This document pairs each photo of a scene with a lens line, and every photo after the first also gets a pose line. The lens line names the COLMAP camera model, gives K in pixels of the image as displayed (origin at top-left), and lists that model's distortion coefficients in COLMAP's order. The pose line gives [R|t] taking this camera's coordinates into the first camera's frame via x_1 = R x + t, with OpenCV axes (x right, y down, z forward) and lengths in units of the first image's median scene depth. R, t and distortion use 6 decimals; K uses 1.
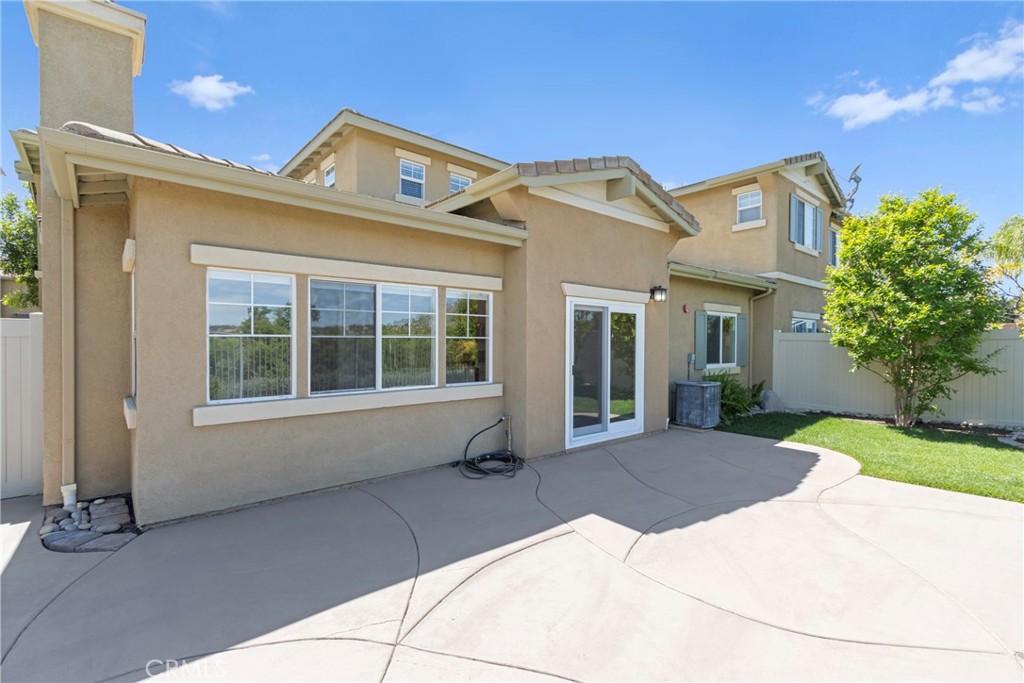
lens RADIAL K [[472.7, 0, 512.0], [0, 472.7, 341.5], [0, 0, 1]] dist [0.003280, 0.000013]
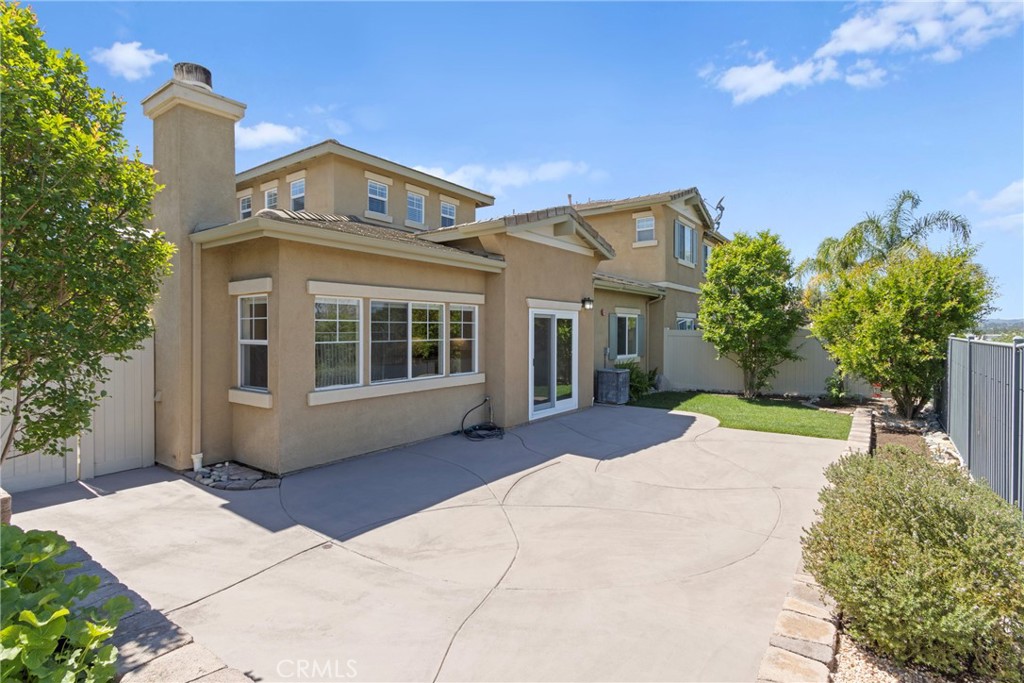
lens RADIAL K [[506.2, 0, 511.5], [0, 506.2, 324.5], [0, 0, 1]] dist [-0.002295, -0.000194]
pose [[0.974847, -0.000190, 0.222873, -0.226893], [0.002704, 0.999936, -0.010974, -0.028386], [-0.222857, 0.011301, 0.974786, -0.357104]]
